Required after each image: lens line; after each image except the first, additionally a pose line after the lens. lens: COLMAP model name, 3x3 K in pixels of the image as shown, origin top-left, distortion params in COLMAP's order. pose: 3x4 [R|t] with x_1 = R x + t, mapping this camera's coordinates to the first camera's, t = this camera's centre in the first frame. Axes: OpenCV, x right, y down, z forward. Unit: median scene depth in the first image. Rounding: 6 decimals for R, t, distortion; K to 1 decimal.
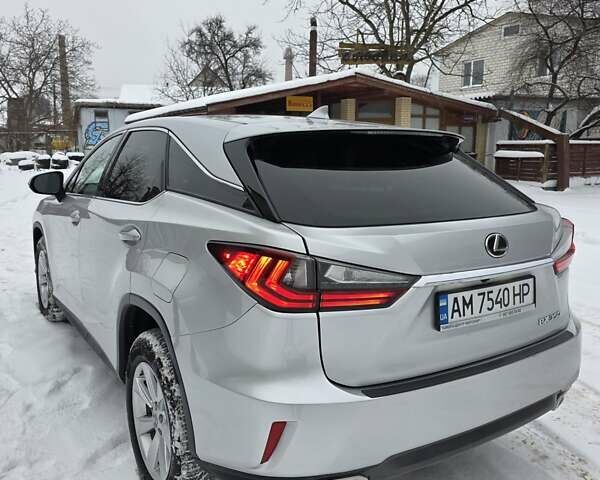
lens RADIAL K [[550.4, 0, 298.2], [0, 550.4, 240.2], [0, 0, 1]] dist [0.045687, 0.000000]
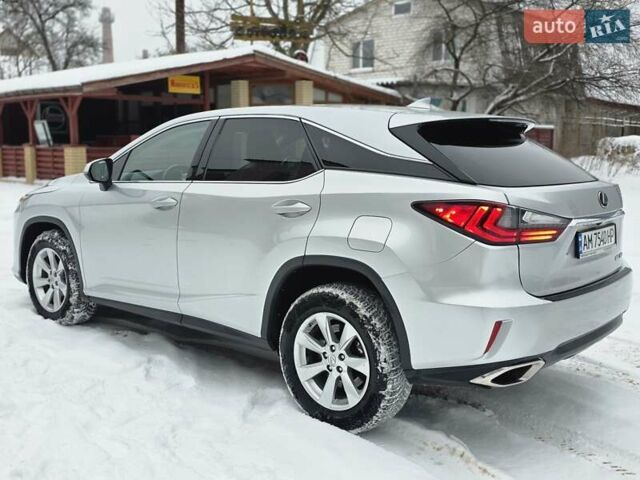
lens RADIAL K [[704.1, 0, 316.2], [0, 704.1, 239.9], [0, 0, 1]] dist [0.075406, 0.000000]
pose [[0.961417, -0.038894, 0.272332, -0.130899], [0.045656, 0.998785, -0.018532, 0.017321], [-0.271280, 0.030251, 0.962025, -0.086150]]
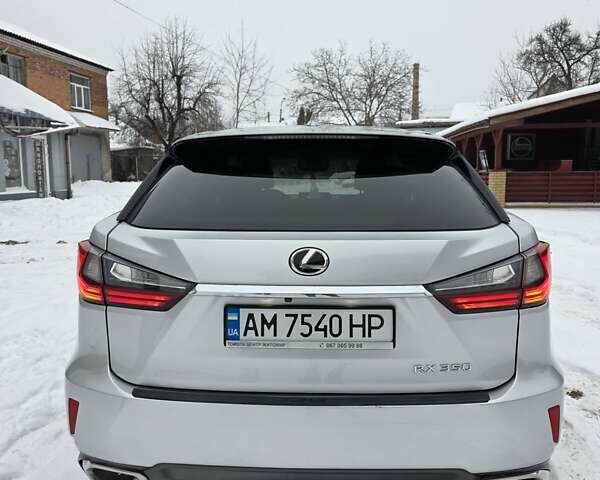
lens RADIAL K [[550.4, 0, 298.6], [0, 550.4, 240.4], [0, 0, 1]] dist [0.045687, 0.000000]
pose [[0.817663, 0.066320, -0.571864, 0.127371], [-0.084311, 0.996427, -0.004992, -0.002850], [0.569490, 0.052296, 0.820333, 0.042974]]
